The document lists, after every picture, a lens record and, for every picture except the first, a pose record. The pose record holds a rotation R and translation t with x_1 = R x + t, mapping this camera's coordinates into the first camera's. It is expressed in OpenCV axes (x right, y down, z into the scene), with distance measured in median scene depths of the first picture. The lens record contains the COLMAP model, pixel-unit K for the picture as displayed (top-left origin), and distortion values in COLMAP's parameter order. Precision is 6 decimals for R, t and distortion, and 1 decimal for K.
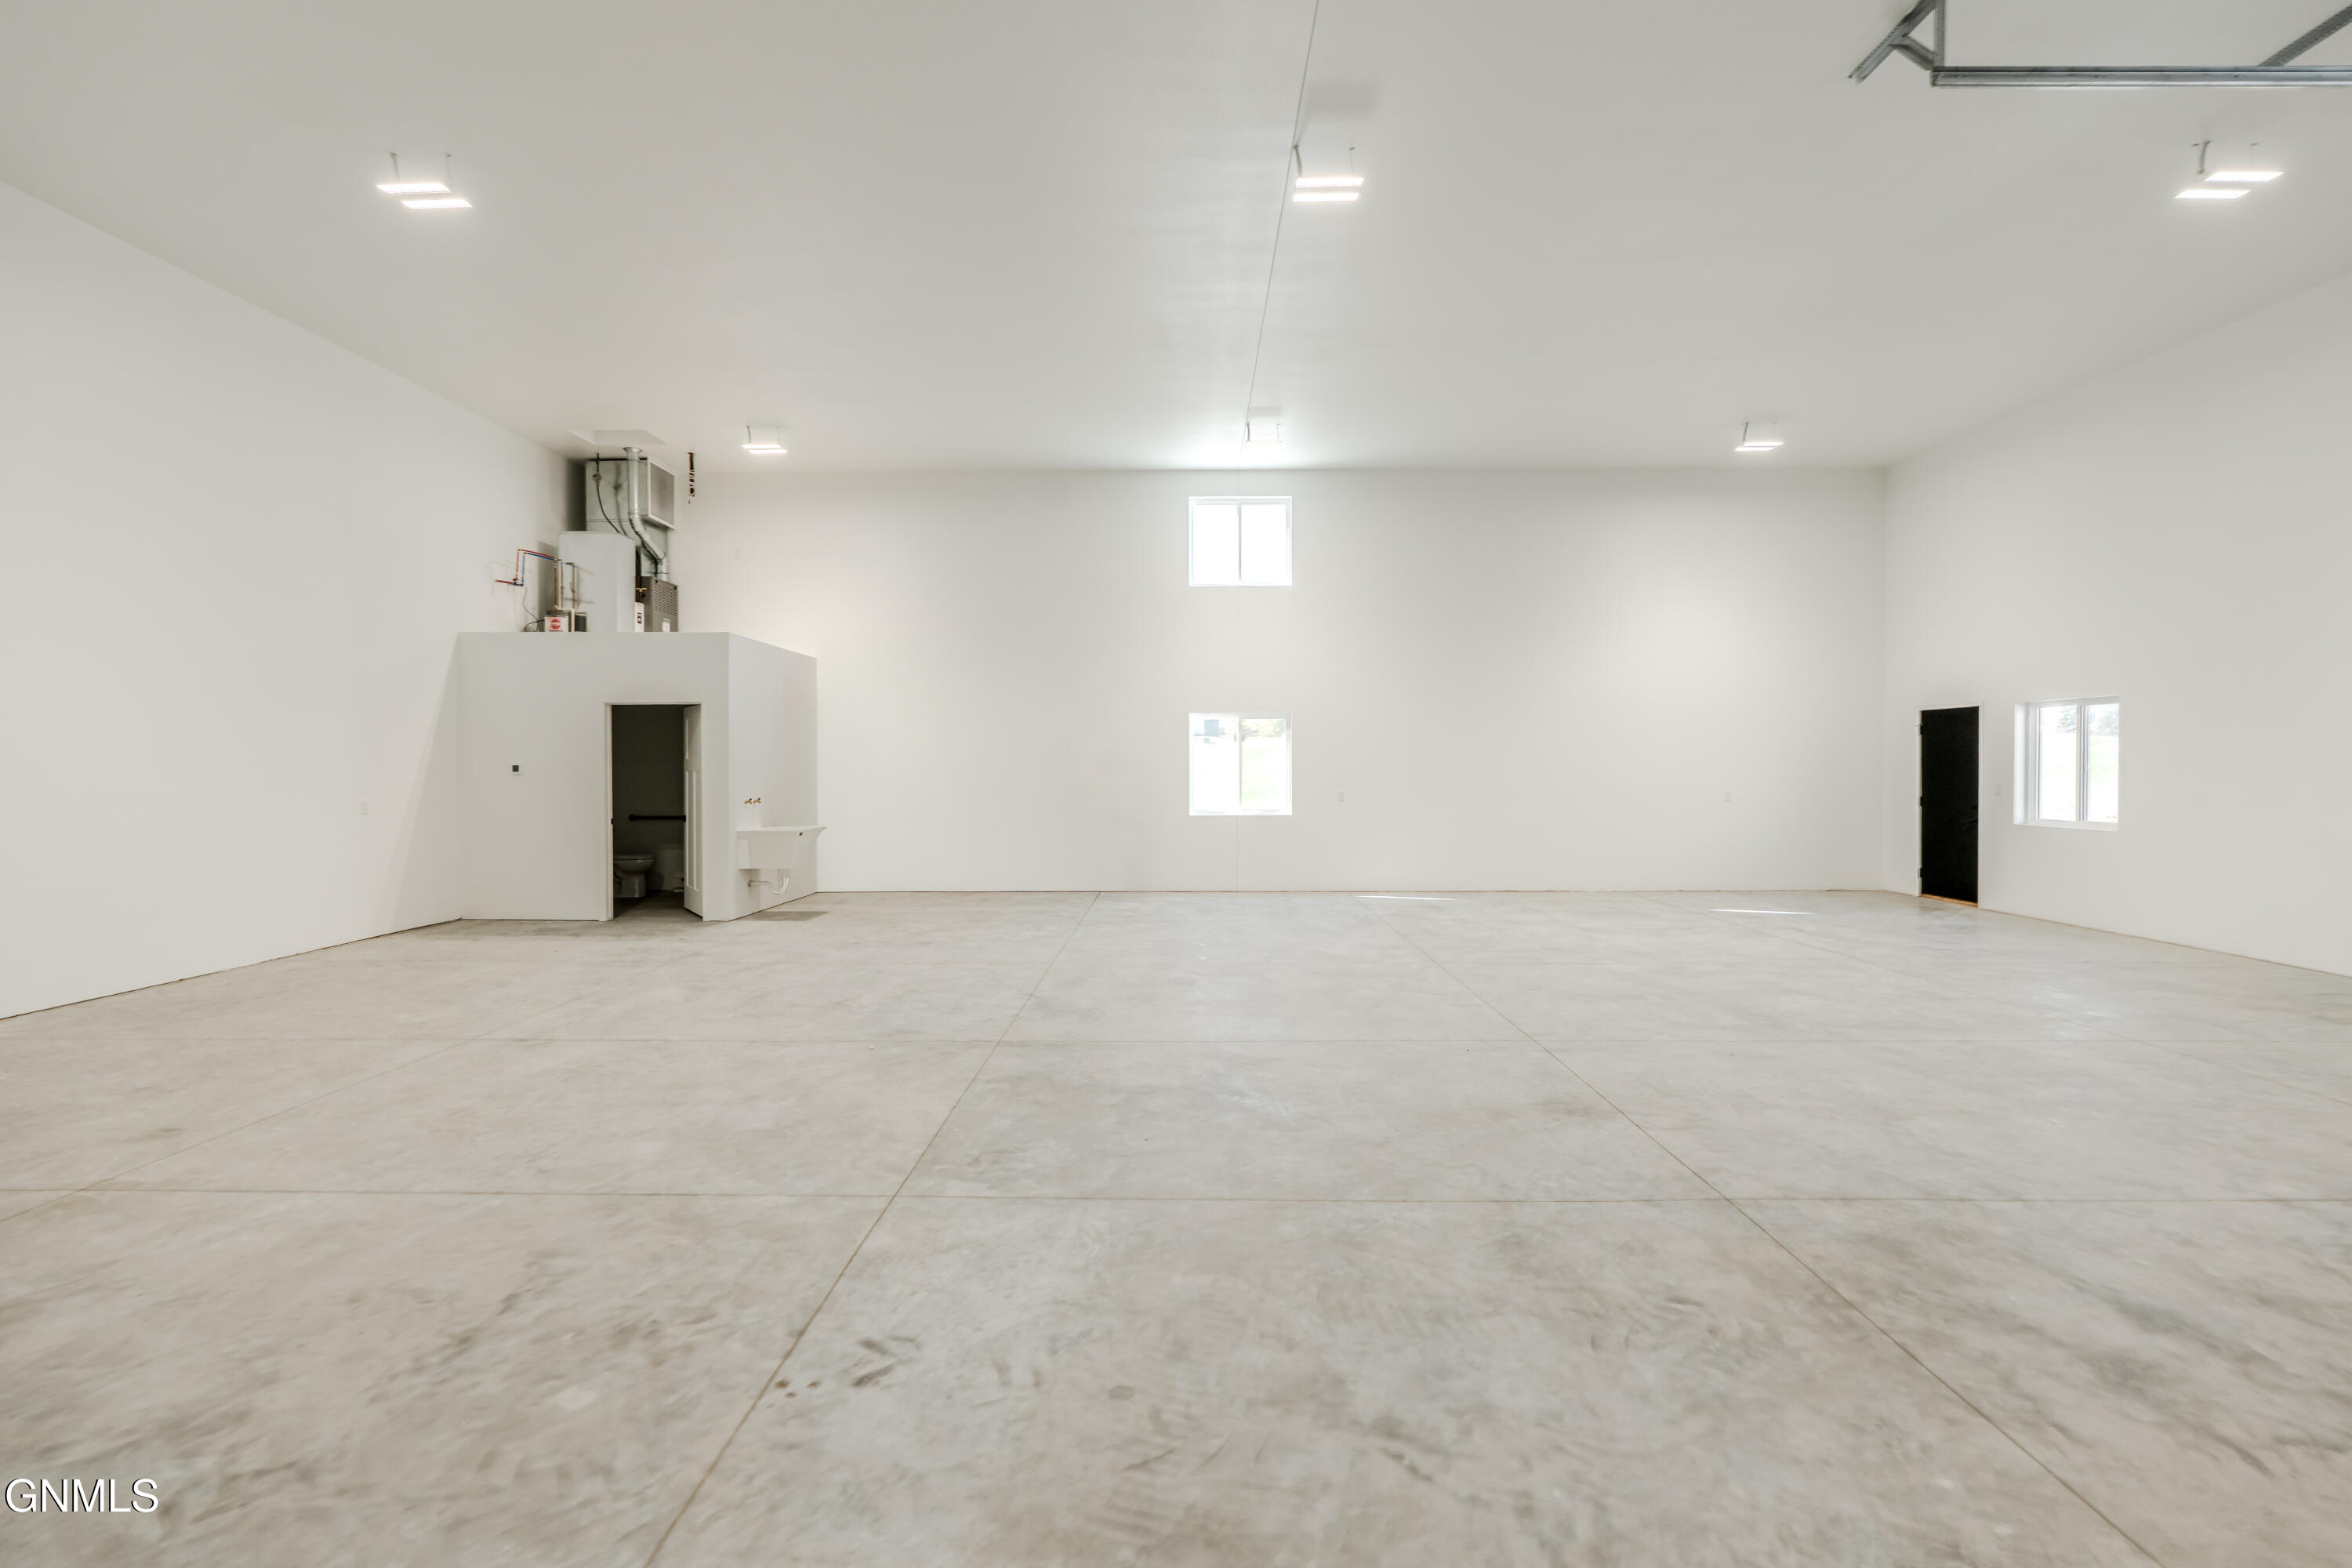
lens RADIAL K [[1088.9, 0, 1190.7], [0, 1088.9, 790.0], [0, 0, 1]] dist [-0.000747, 0.000691]
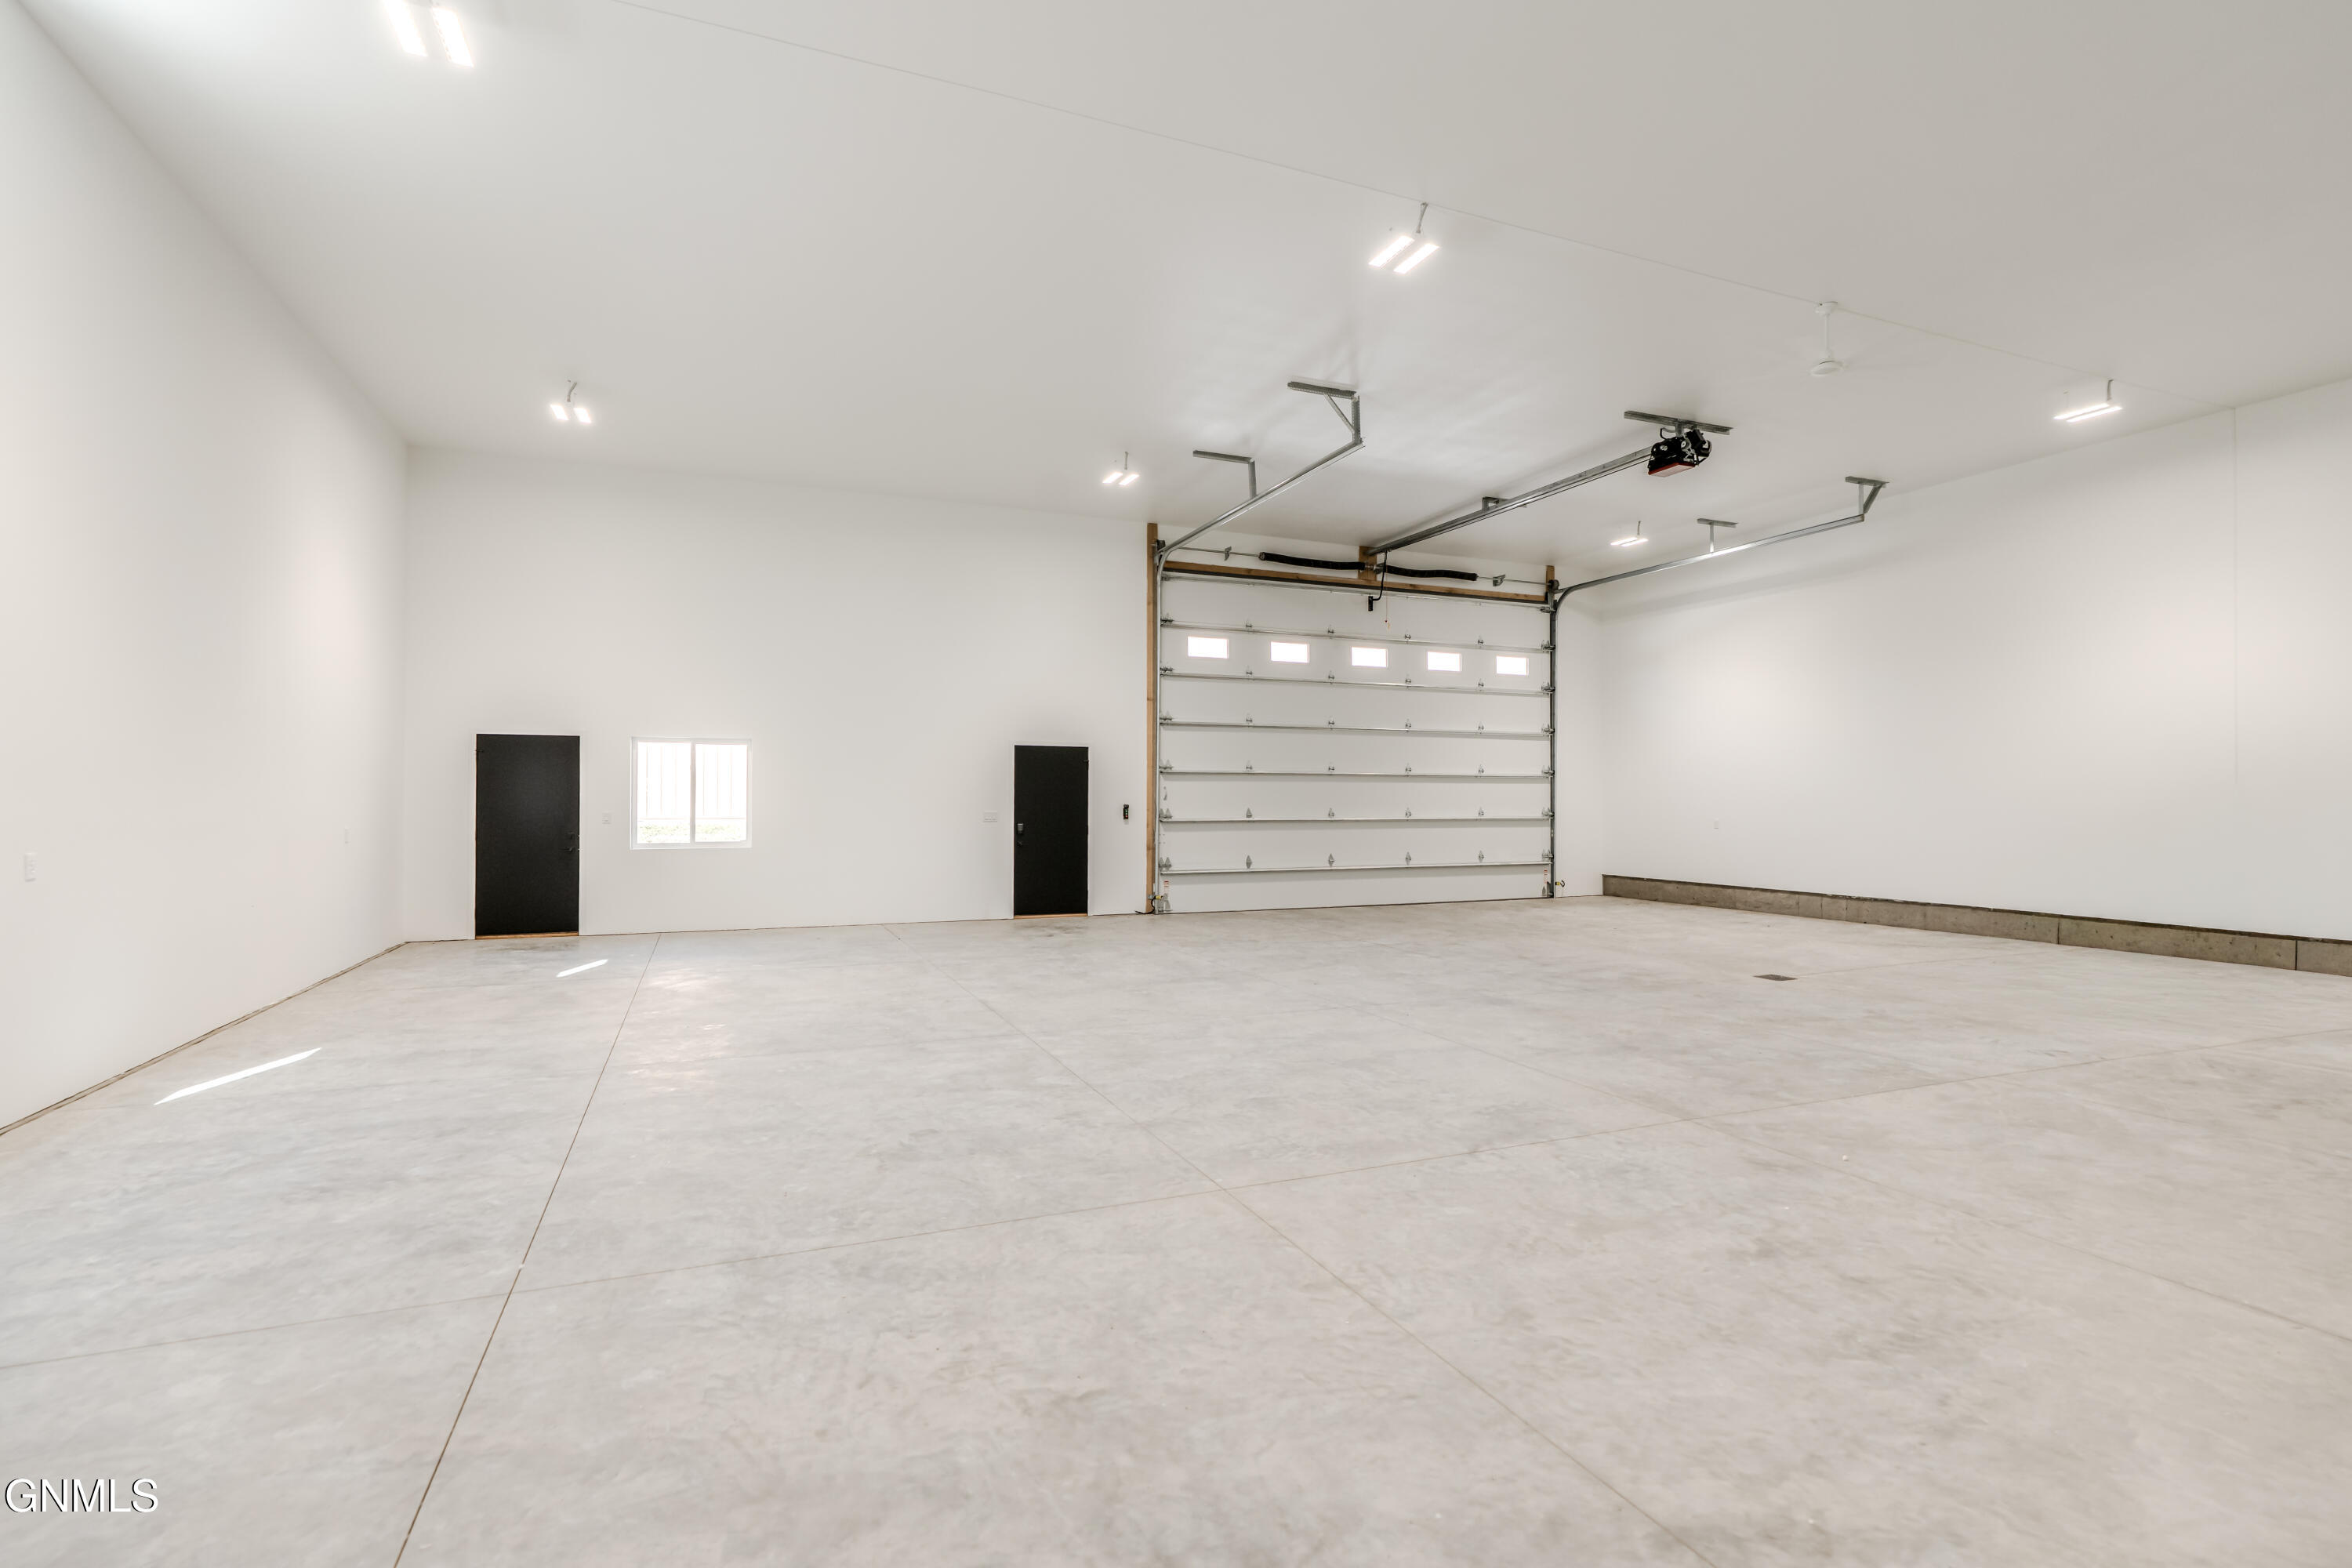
lens RADIAL K [[1088.9, 0, 1190.7], [0, 1088.9, 790.0], [0, 0, 1]] dist [-0.000747, 0.000691]
pose [[-0.407005, 0.007127, 0.913398, -0.406995], [0.019526, 0.999809, 0.000899, -0.015246], [-0.913217, 0.018201, -0.407066, 0.875682]]
